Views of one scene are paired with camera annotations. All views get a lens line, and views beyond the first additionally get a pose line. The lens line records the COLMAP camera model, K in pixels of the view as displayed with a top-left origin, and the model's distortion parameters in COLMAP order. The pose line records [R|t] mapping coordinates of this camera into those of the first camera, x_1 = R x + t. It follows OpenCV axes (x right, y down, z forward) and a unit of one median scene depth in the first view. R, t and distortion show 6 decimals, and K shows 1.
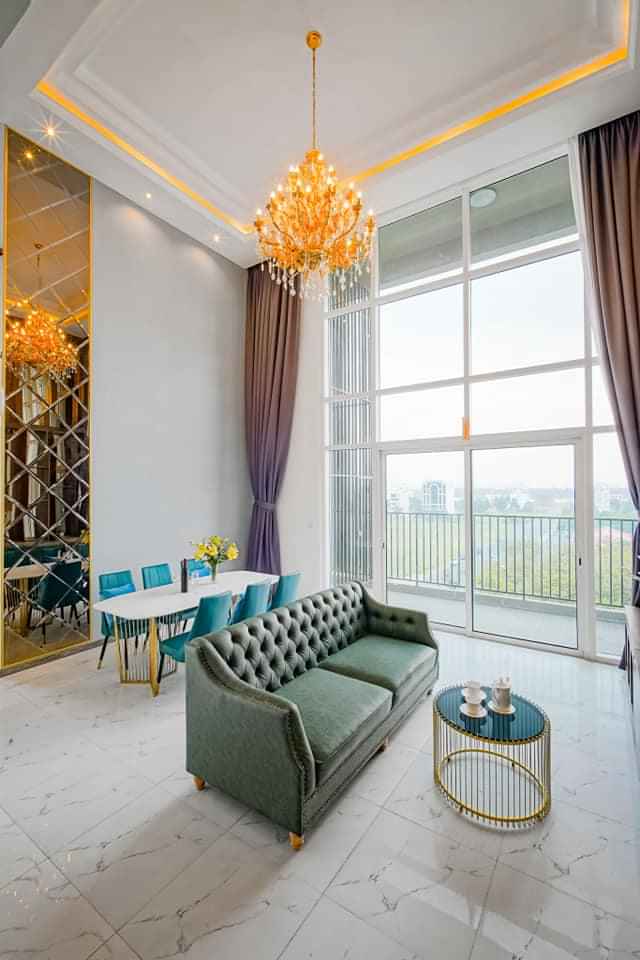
lens RADIAL K [[419.7, 0, 322.3], [0, 419.7, 482.9], [0, 0, 1]] dist [0.000732, -0.000885]
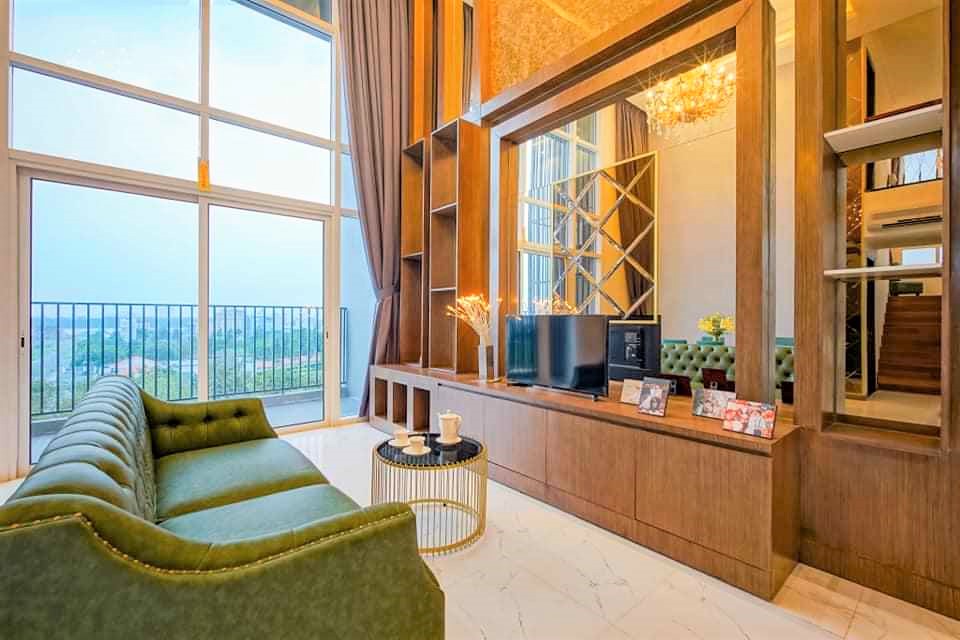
lens RADIAL K [[419.7, 0, 478.7], [0, 419.7, 320.6], [0, 0, 1]] dist [0.000732, -0.000885]
pose [[0.263764, 0.000700, 0.964587, -0.295857], [-0.014460, 0.999890, 0.003228, 0.144948], [-0.964479, -0.014799, 0.263745, 0.381282]]
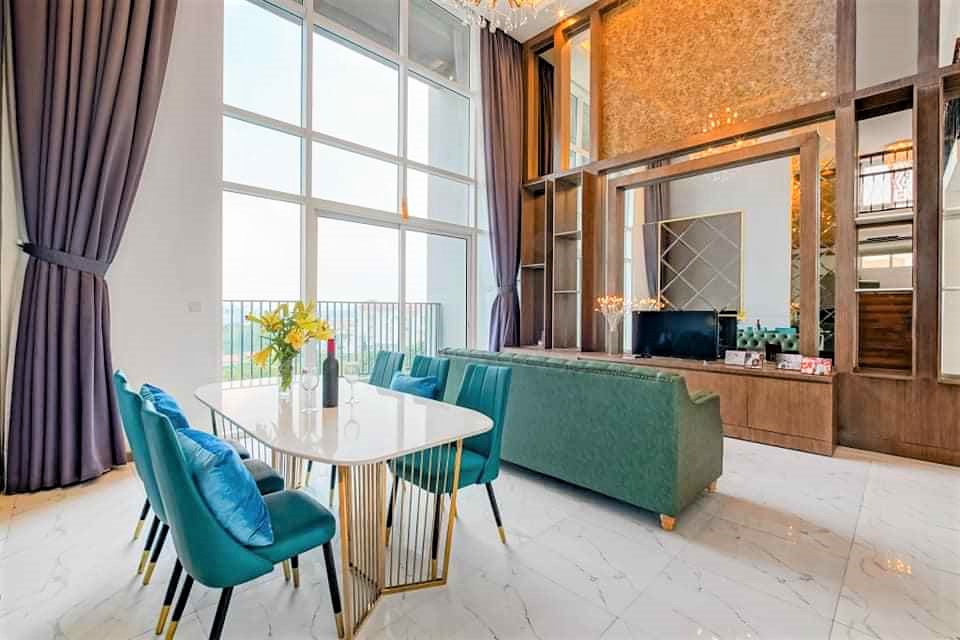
lens RADIAL K [[419.7, 0, 483.0], [0, 419.7, 313.7], [0, 0, 1]] dist [0.000732, -0.000885]
pose [[0.194856, -0.001607, 0.980831, -0.747117], [-0.013678, 0.999897, 0.004356, 0.144973], [-0.980736, -0.014265, 0.194814, 0.713103]]
